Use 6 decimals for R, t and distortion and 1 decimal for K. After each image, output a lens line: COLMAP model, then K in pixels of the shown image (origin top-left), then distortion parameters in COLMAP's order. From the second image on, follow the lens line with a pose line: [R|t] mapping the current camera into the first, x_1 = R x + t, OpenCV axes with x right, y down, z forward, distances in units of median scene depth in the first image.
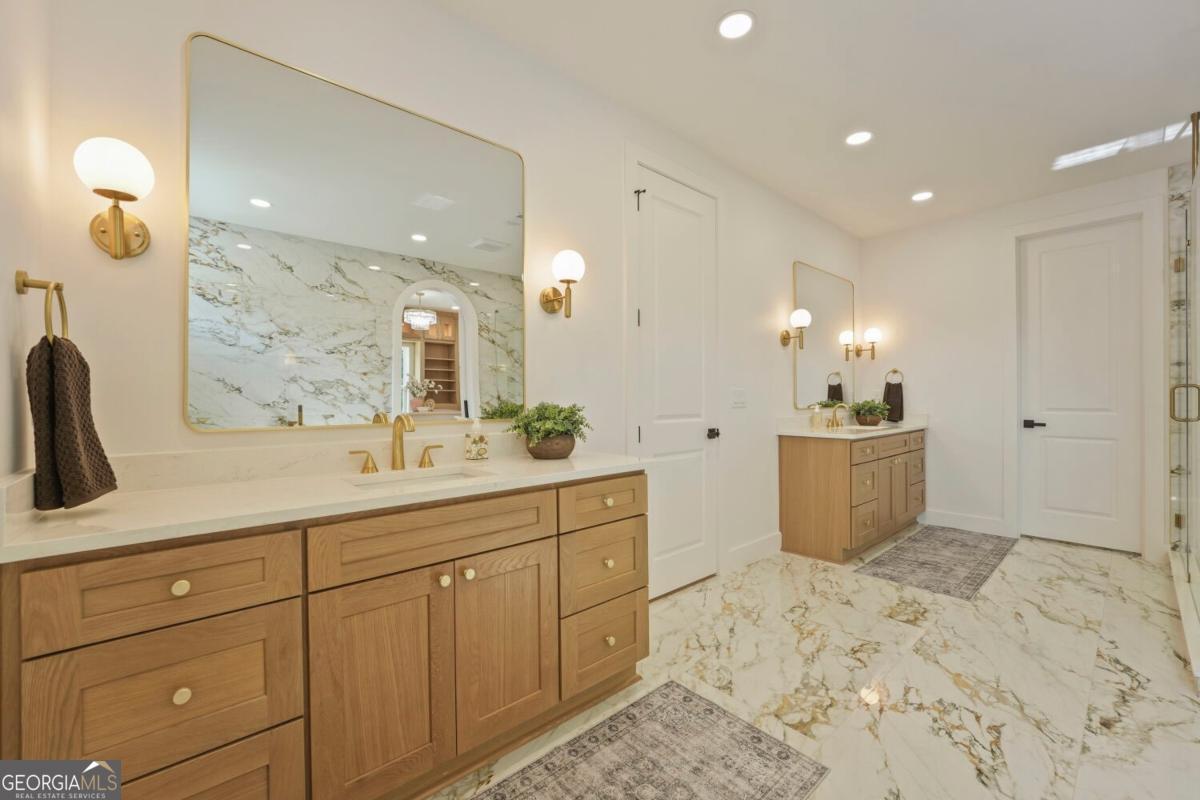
lens RADIAL K [[491.7, 0, 602.2], [0, 491.7, 396.8], [0, 0, 1]] dist [-0.012671, 0.009720]
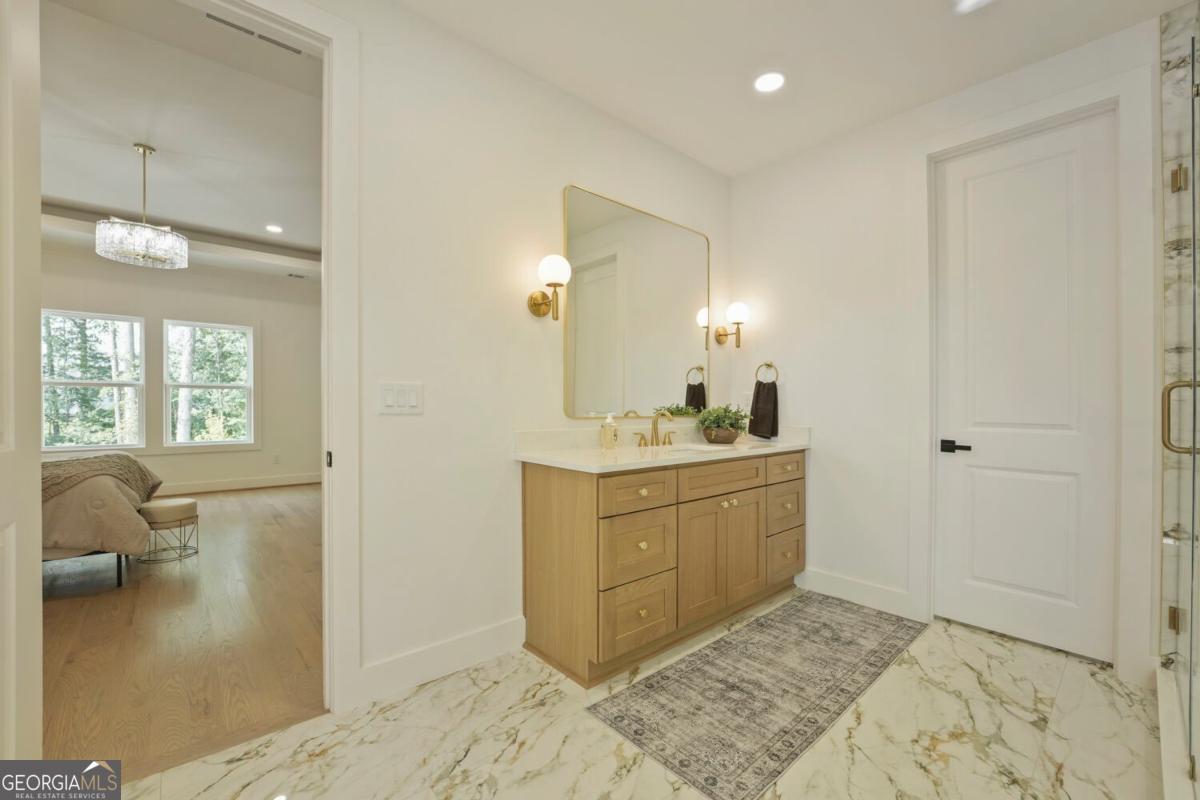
lens RADIAL K [[473.4, 0, 600.0], [0, 473.4, 400.0], [0, 0, 1]] dist [-0.029172, 0.007354]
pose [[0.999300, 0.012863, -0.035131, 0.482951], [-0.013003, 0.999908, -0.003775, 0.003487], [0.035079, 0.004229, 0.999376, 0.411521]]
